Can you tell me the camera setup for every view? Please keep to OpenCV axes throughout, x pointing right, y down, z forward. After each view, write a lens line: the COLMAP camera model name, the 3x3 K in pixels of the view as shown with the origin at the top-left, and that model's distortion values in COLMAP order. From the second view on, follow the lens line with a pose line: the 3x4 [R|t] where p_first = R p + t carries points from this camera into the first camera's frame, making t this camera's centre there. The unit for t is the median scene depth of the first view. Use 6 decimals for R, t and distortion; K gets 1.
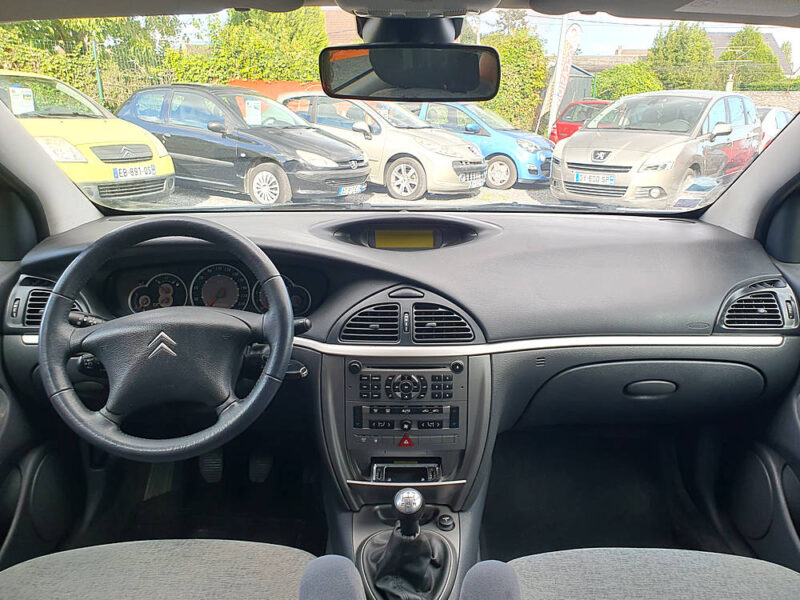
lens RADIAL K [[608.9, 0, 400.0], [0, 608.9, 300.0], [0, 0, 1]] dist [0.024744, -0.004871]
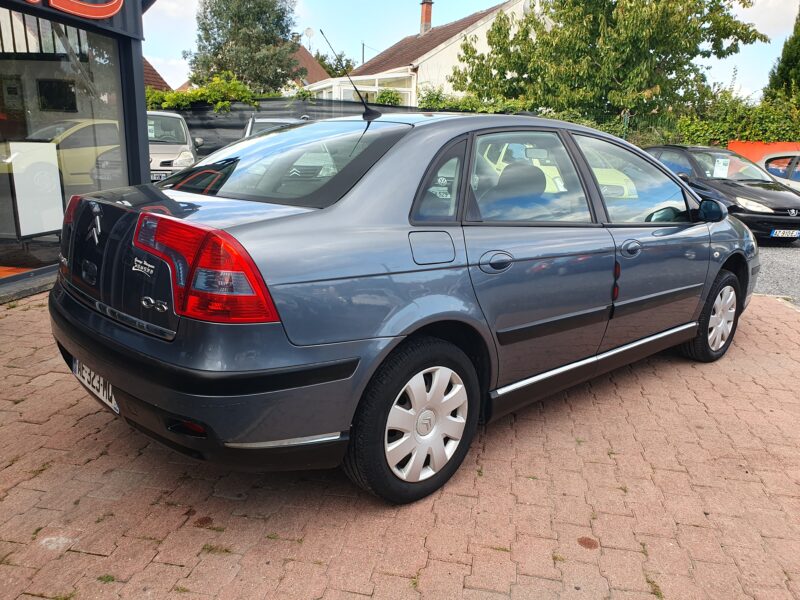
lens RADIAL K [[608.9, 0, 400.0], [0, 608.9, 300.0], [0, 0, 1]] dist [0.024744, -0.004871]
pose [[0.676126, 0.188766, -0.712194, 1.787798], [-0.245912, 0.969010, 0.023377, 0.634725], [0.694536, 0.159331, 0.701593, -2.131594]]
